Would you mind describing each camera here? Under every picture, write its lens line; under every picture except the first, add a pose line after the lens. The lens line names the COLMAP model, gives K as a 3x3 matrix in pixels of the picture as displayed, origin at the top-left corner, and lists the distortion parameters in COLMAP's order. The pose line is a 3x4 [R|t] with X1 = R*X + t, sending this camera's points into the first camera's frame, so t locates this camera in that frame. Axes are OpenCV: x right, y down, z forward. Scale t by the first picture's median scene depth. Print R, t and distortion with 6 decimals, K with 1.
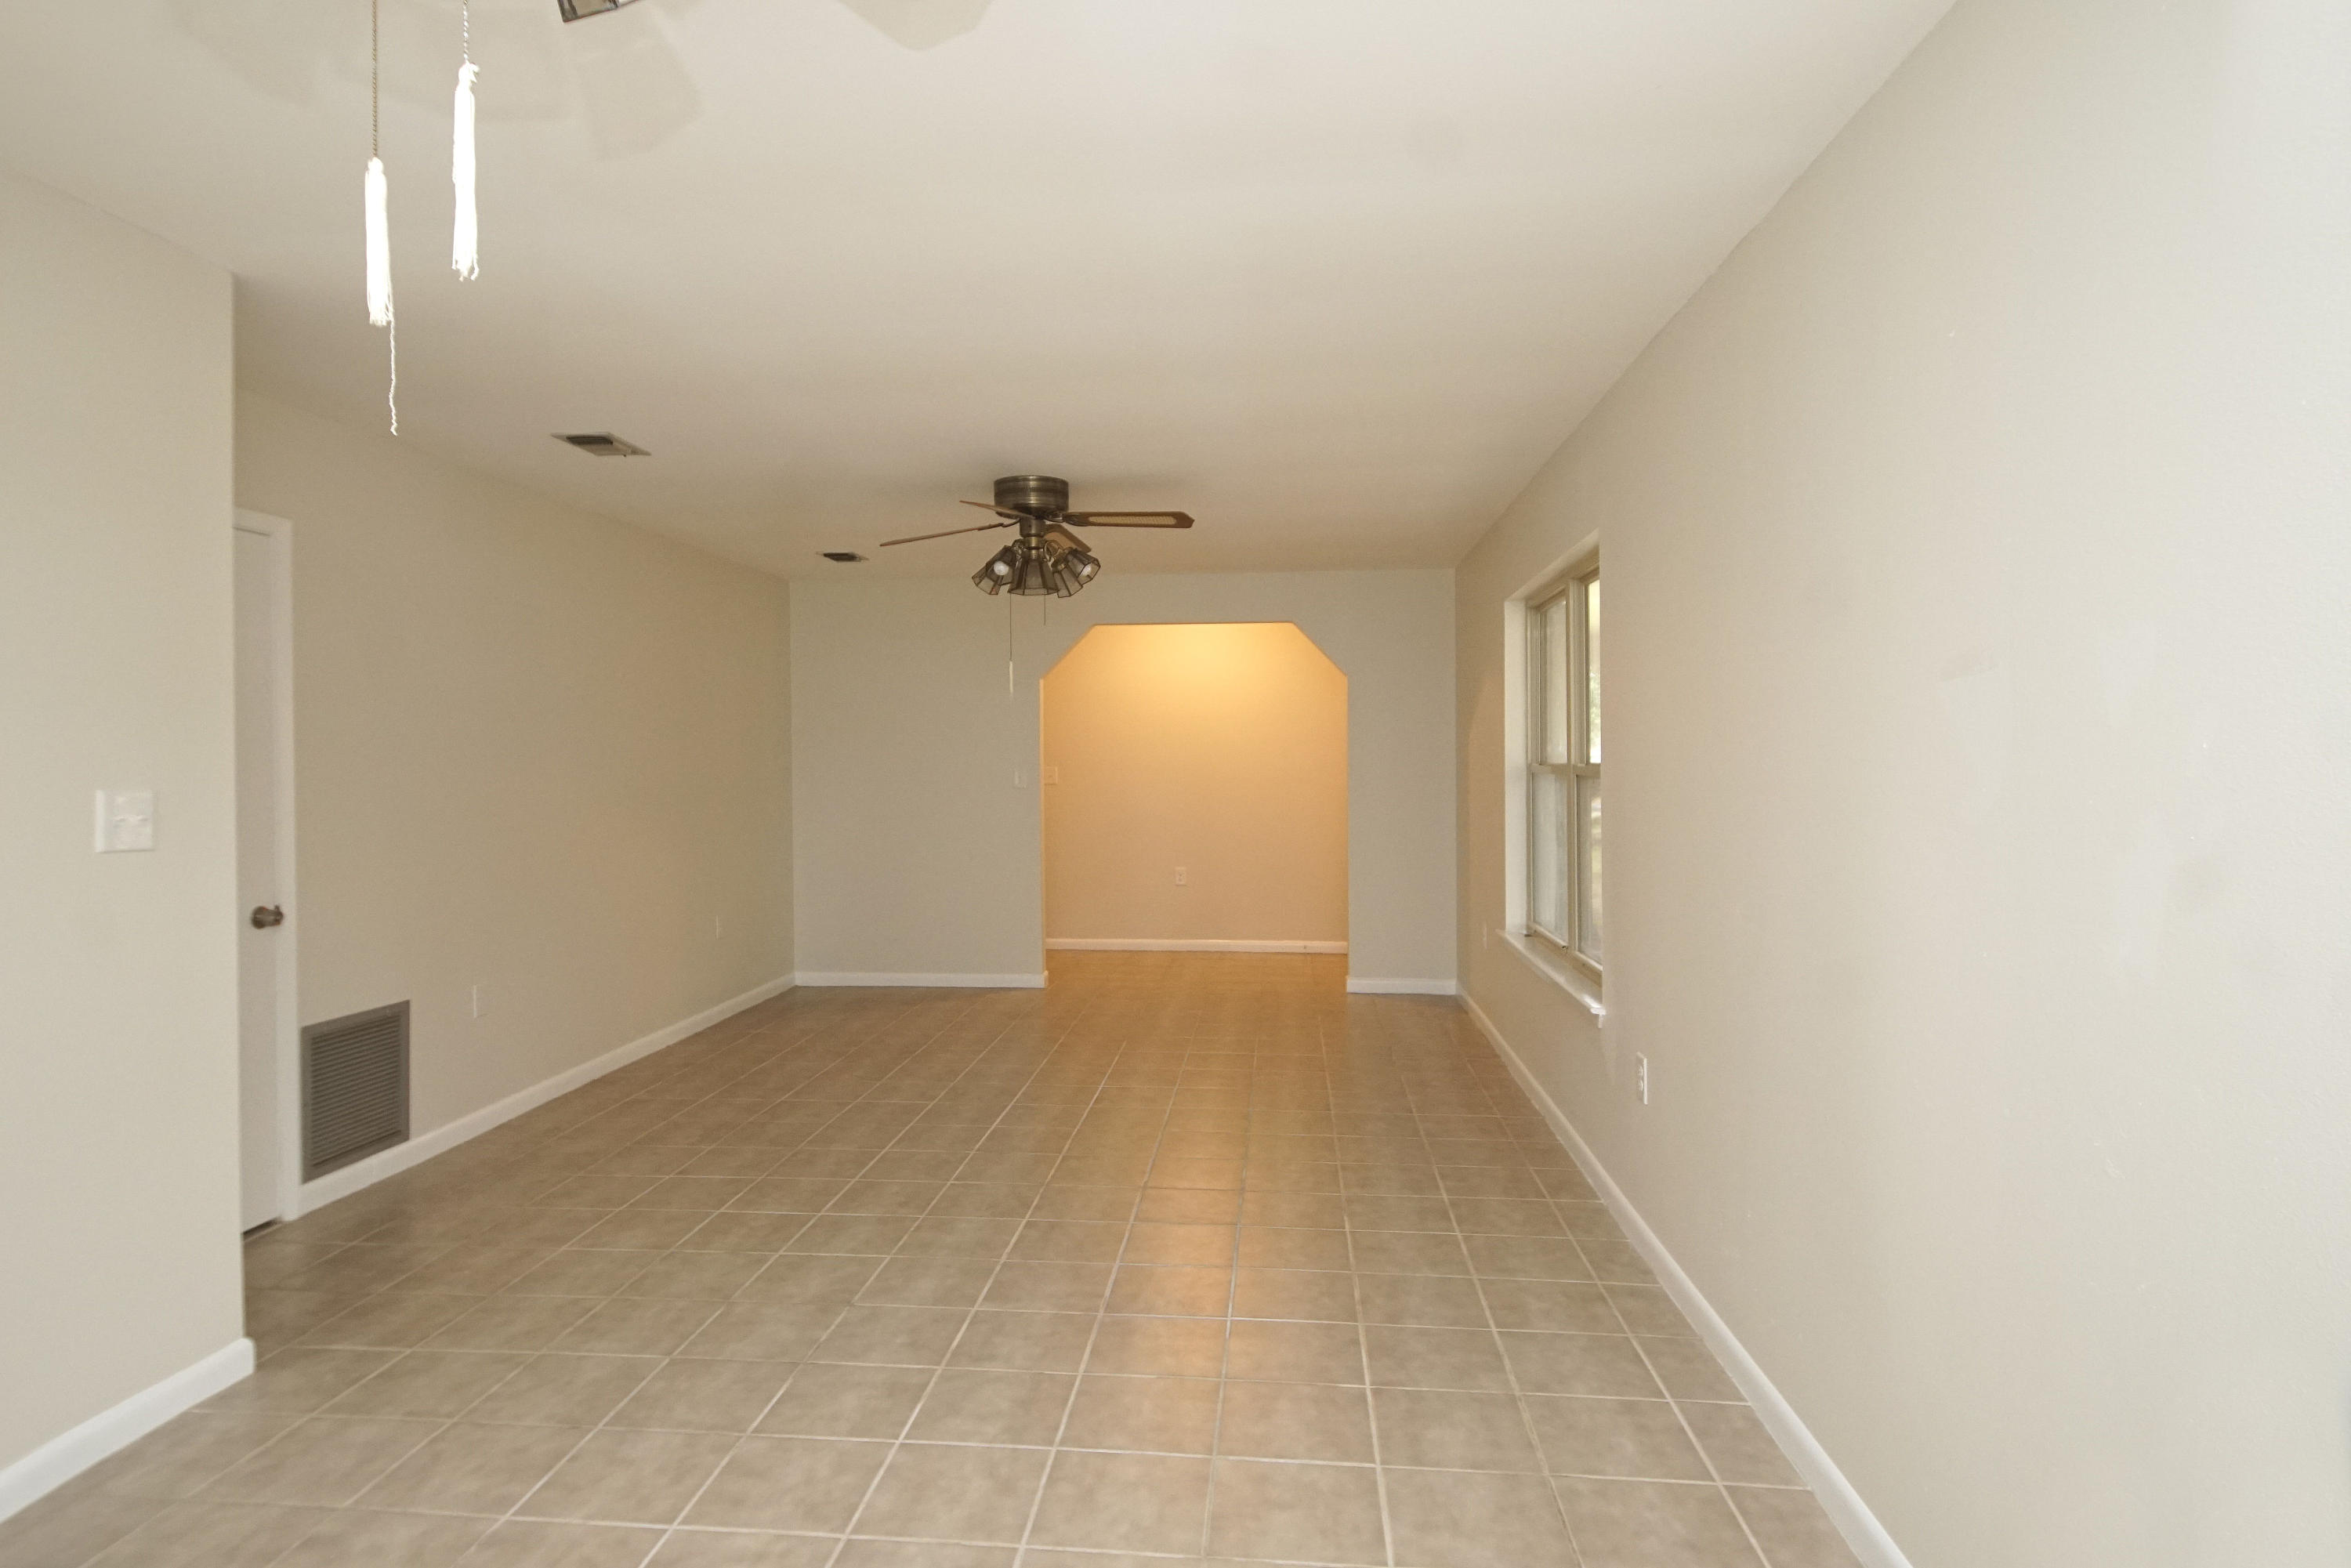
lens RADIAL K [[1305.5, 0, 1148.5], [0, 1305.5, 769.4], [0, 0, 1]] dist [0.017184, -0.001581]
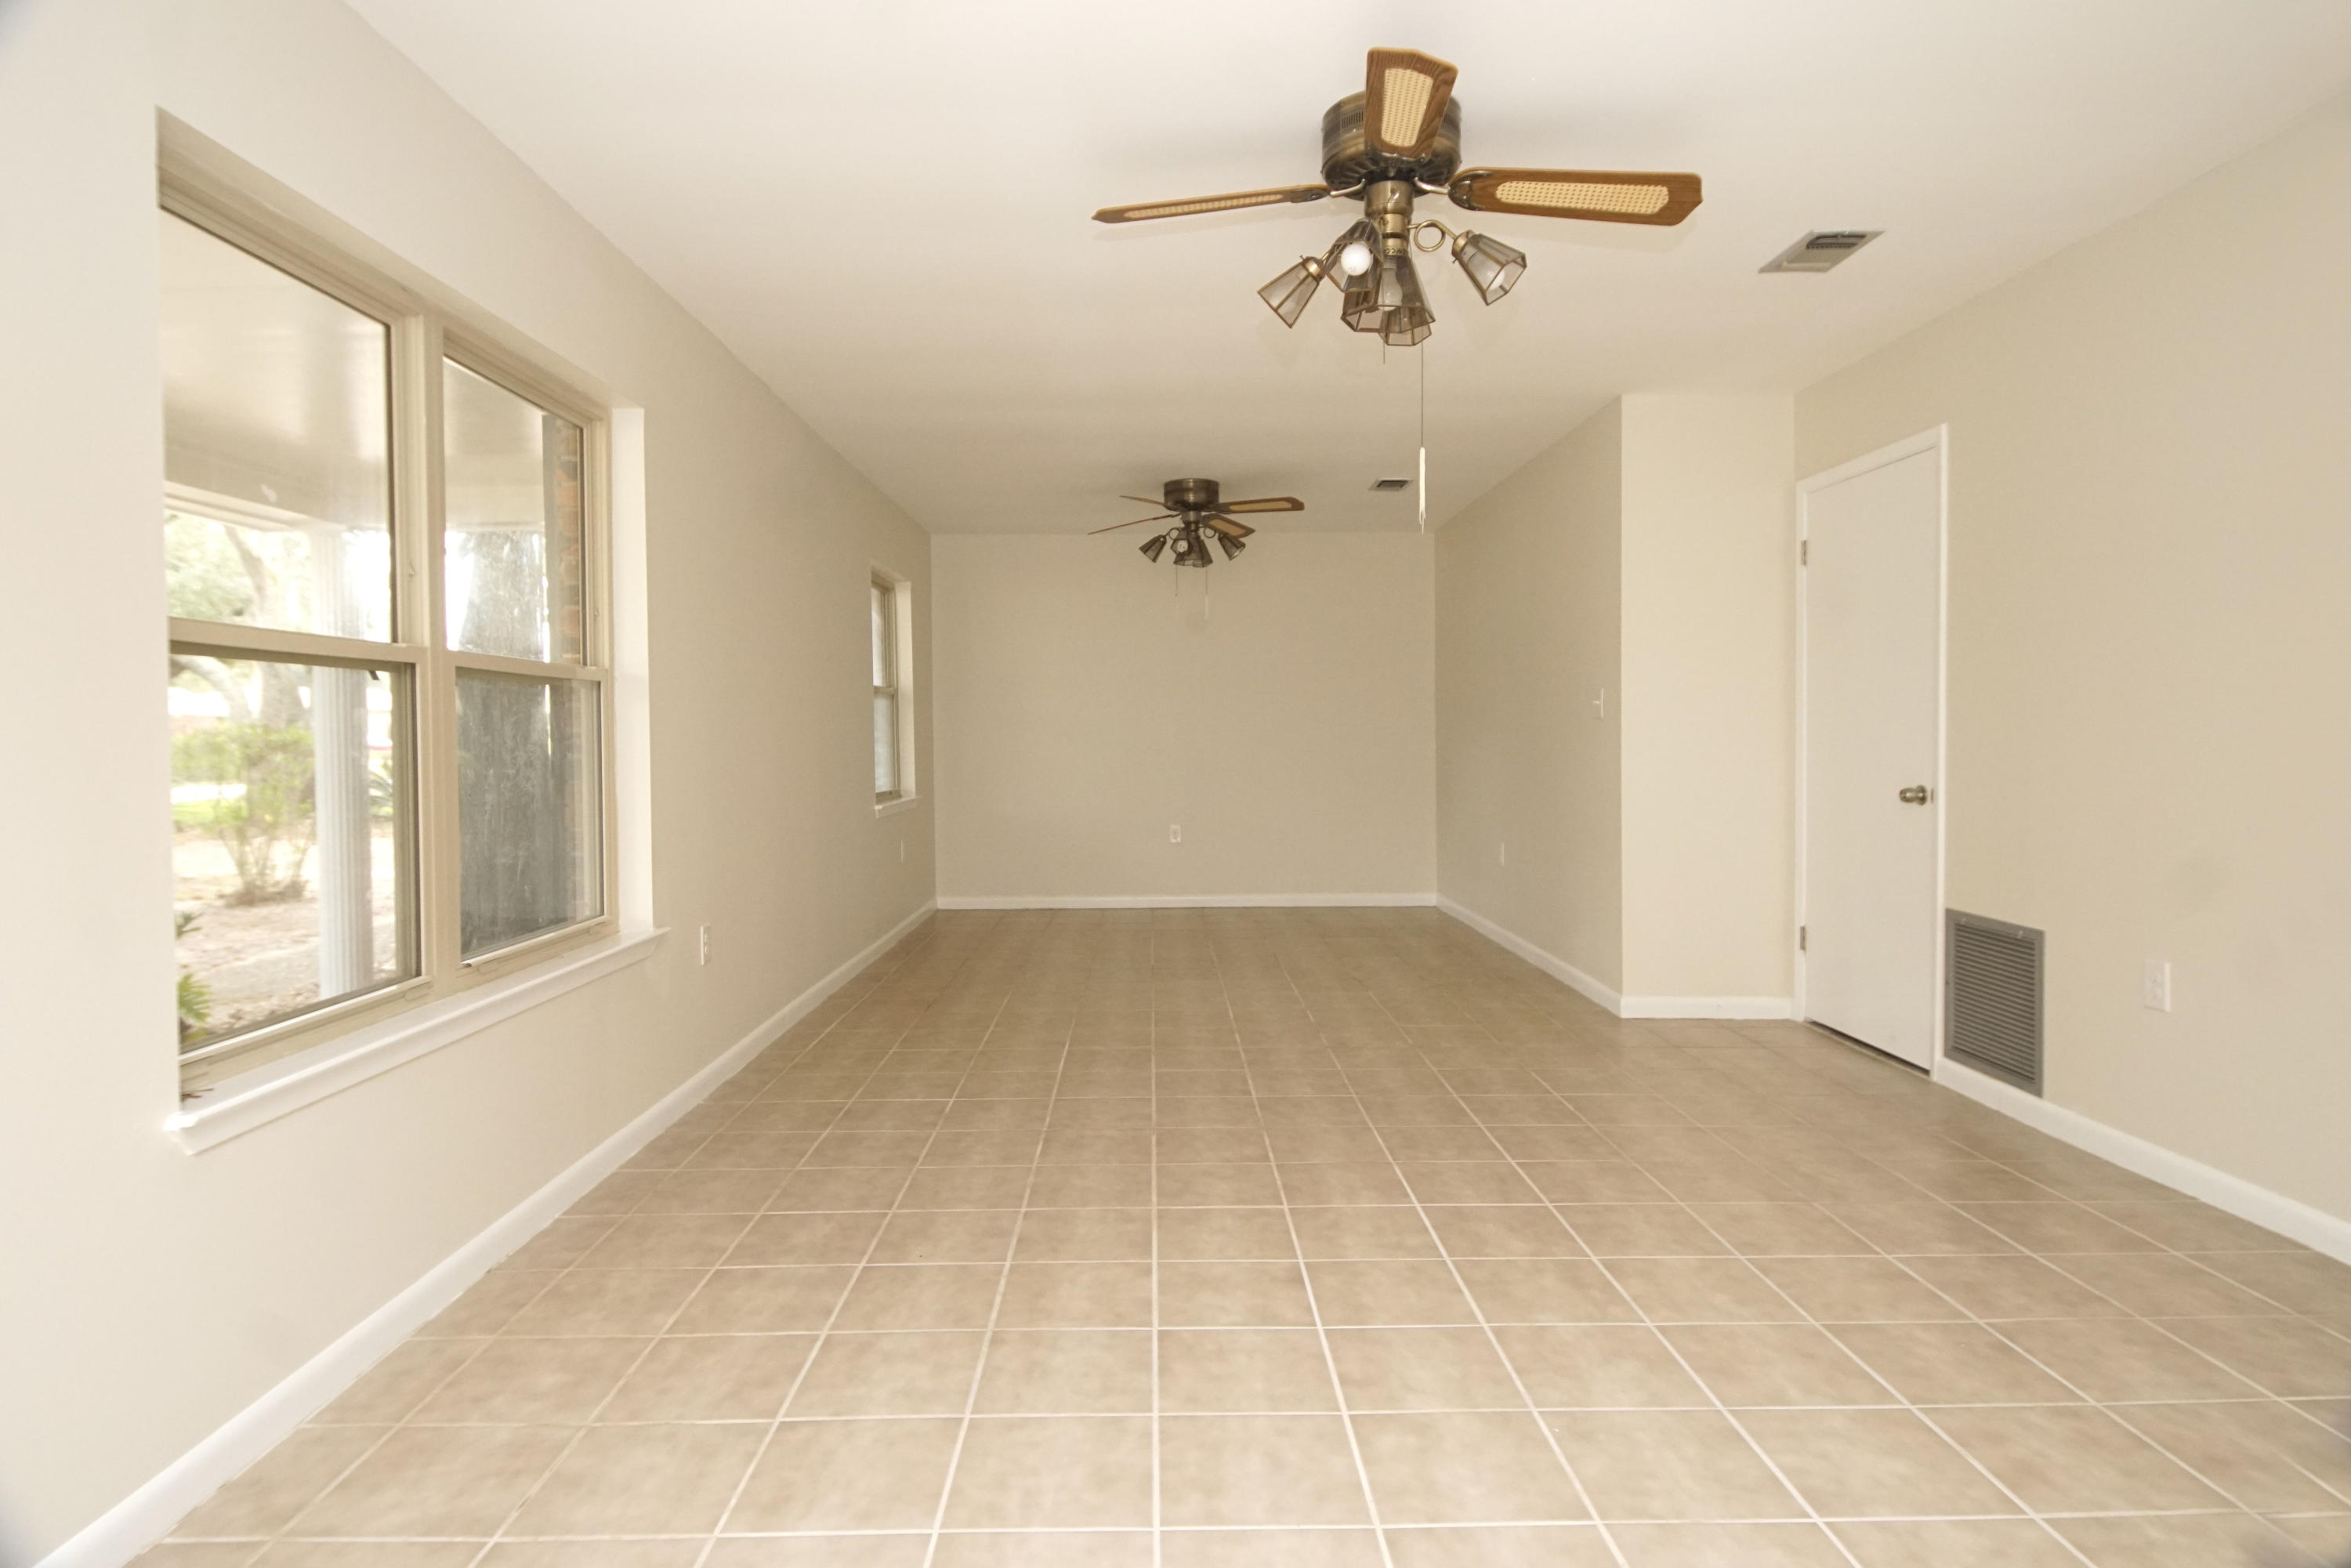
lens RADIAL K [[1305.5, 0, 1148.5], [0, 1305.5, 769.4], [0, 0, 1]] dist [0.017184, -0.001581]
pose [[-0.994362, 0.018271, -0.104450, 0.092137], [0.015006, 0.999376, 0.031963, 0.042609], [0.104968, 0.030215, -0.994016, 1.939078]]
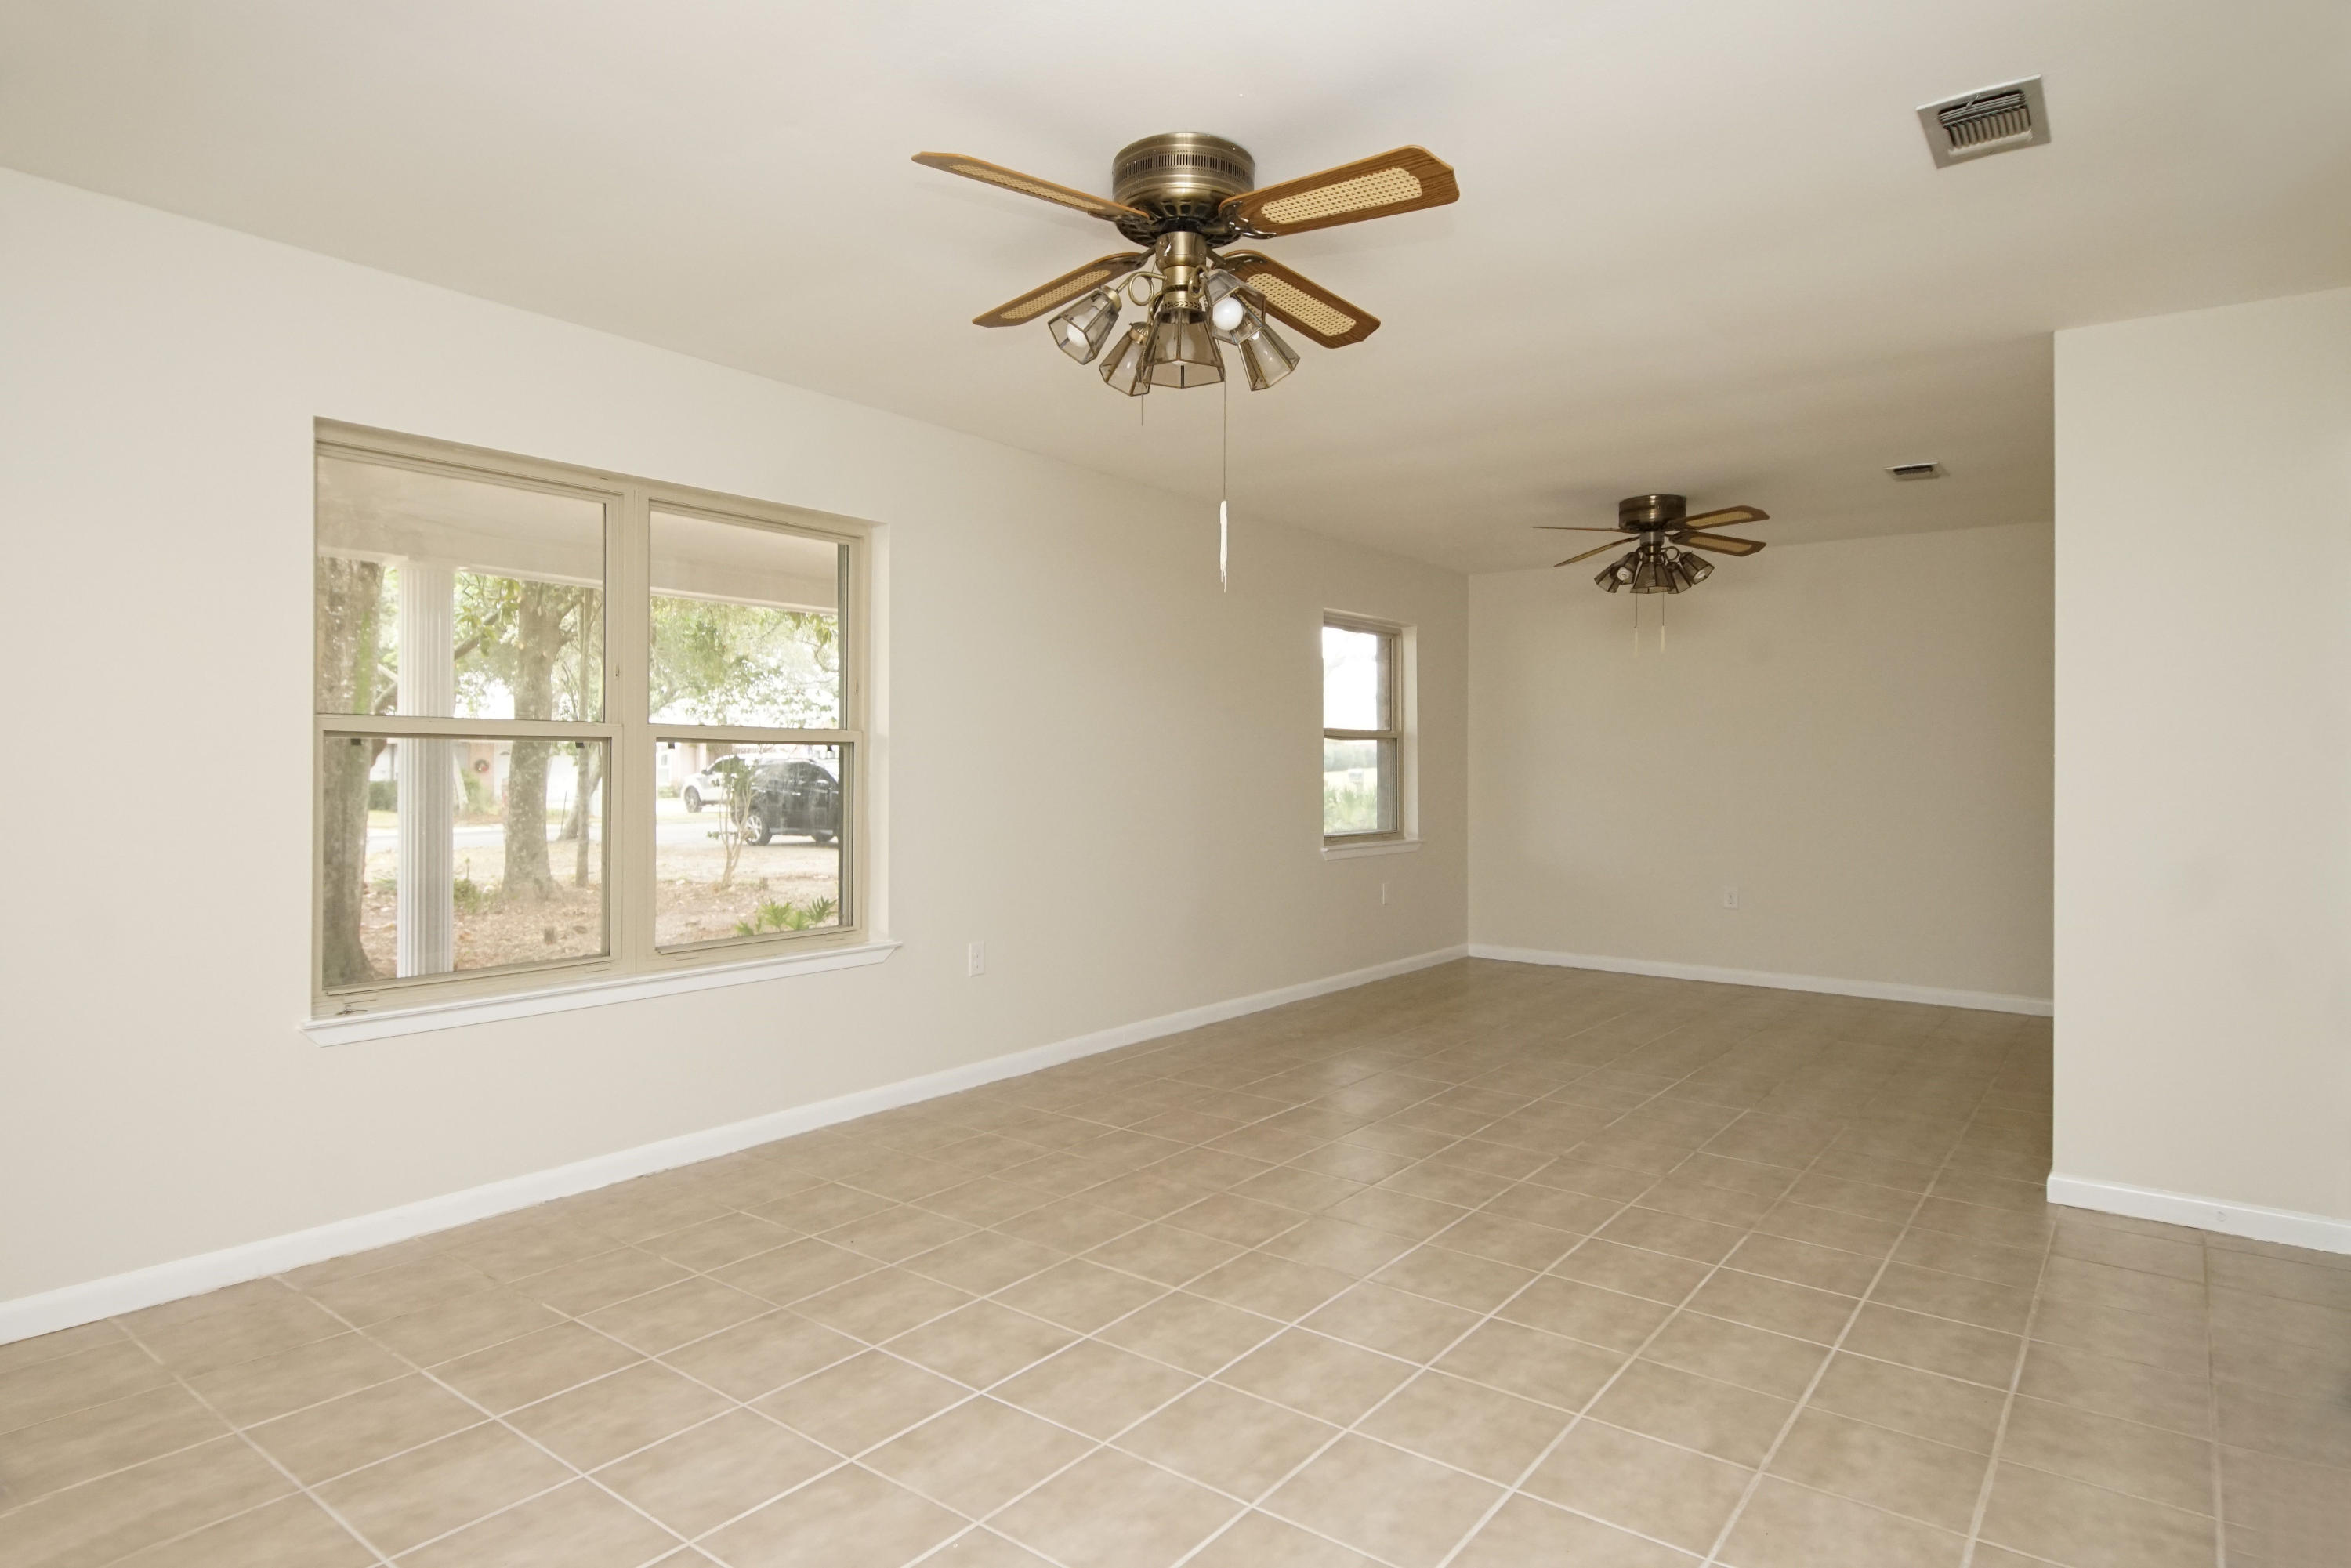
lens RADIAL K [[1305.5, 0, 1148.5], [0, 1305.5, 769.4], [0, 0, 1]] dist [0.017184, -0.001581]
pose [[-0.848169, 0.000188, 0.529725, -0.447755], [0.002863, 0.999987, 0.004230, 0.026495], [-0.529717, 0.005104, -0.848159, 1.828839]]
